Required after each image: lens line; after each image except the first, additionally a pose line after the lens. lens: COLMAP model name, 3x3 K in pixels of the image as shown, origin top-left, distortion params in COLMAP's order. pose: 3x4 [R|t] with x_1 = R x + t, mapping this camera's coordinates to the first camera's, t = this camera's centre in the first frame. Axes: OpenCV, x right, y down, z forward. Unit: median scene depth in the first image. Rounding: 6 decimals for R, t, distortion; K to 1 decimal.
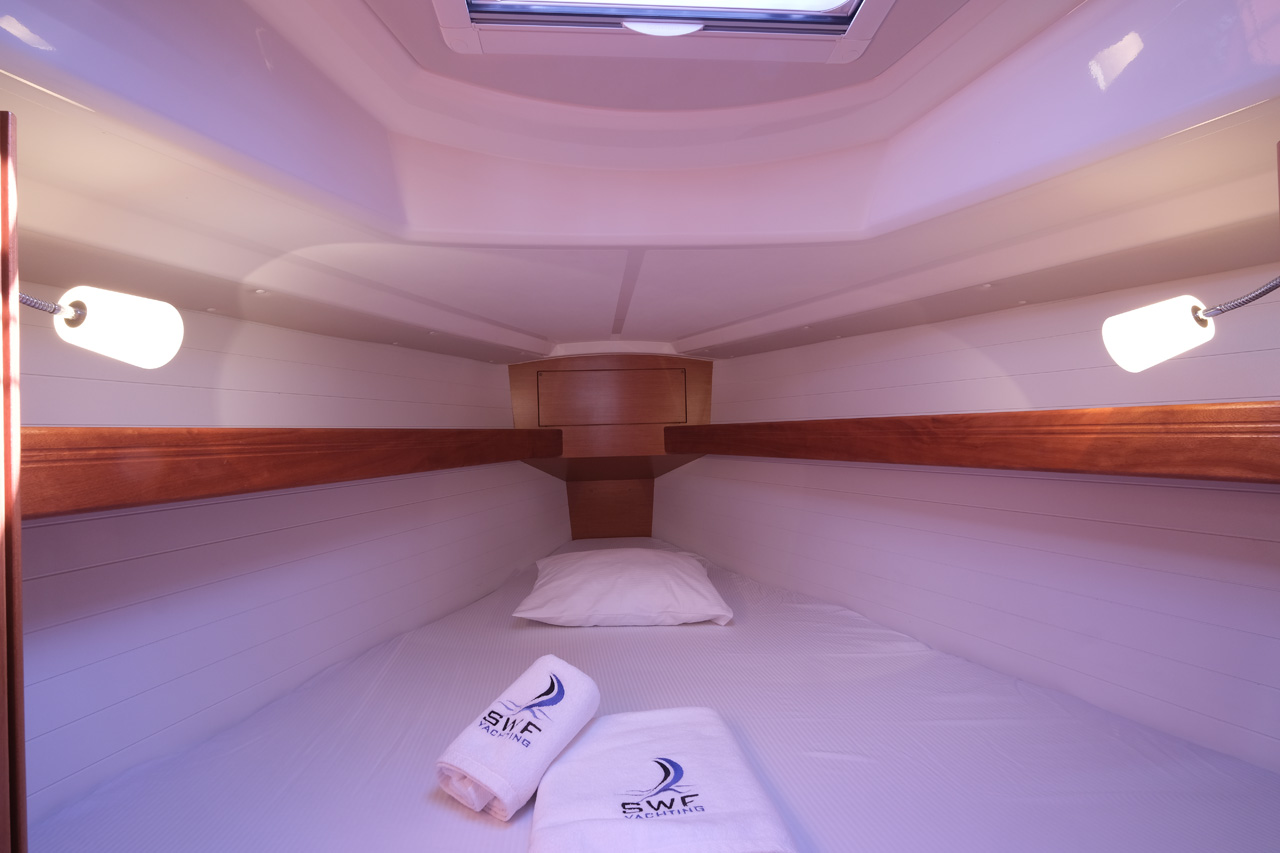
lens RADIAL K [[545.5, 0, 640.0], [0, 545.5, 426.5], [0, 0, 1]] dist [-0.007392, 0.000113]
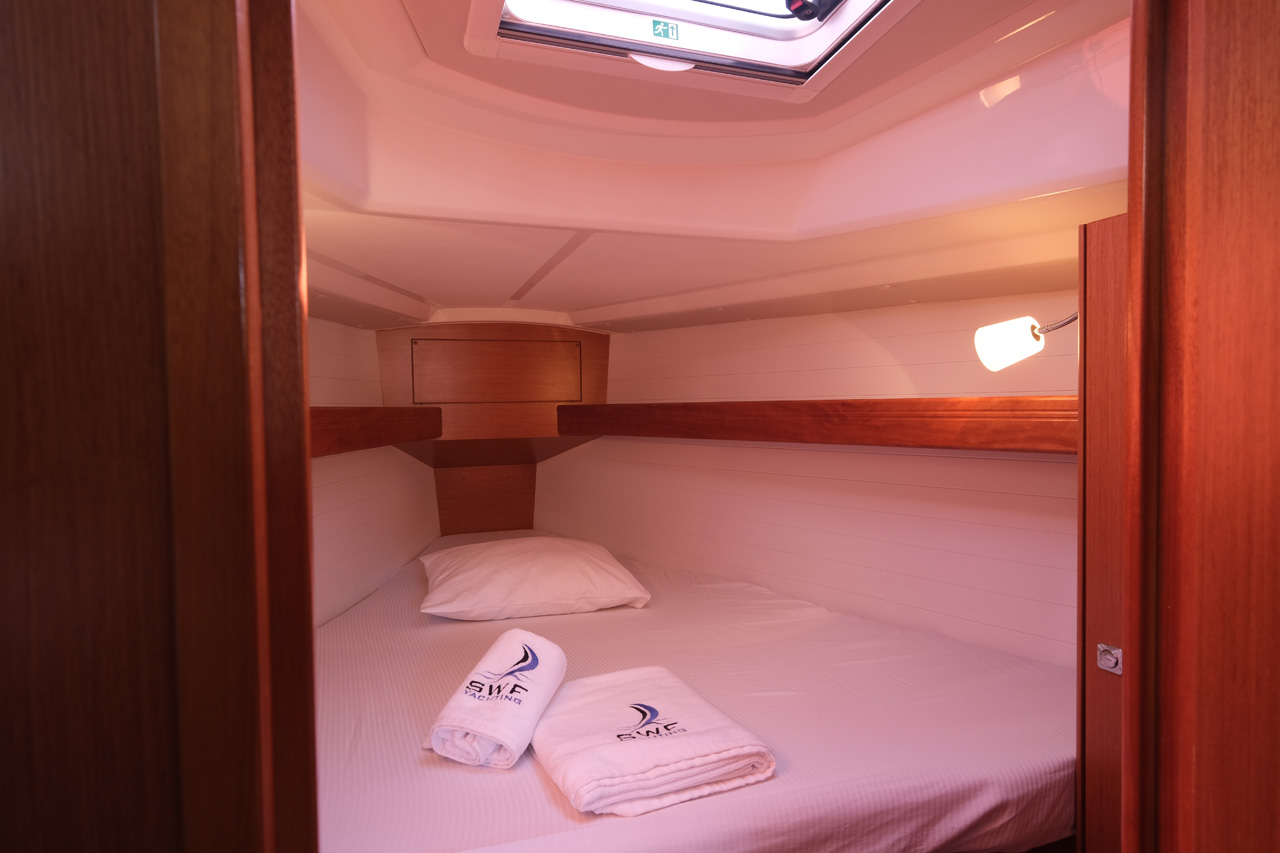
lens RADIAL K [[683.9, 0, 640.0], [0, 683.9, 426.5], [0, 0, 1]] dist [-0.001015, -0.000226]
pose [[0.964699, 0.001338, 0.263353, -0.259501], [-0.010600, 0.999374, 0.033754, -0.009658], [-0.263143, -0.035354, 0.964109, -0.276594]]
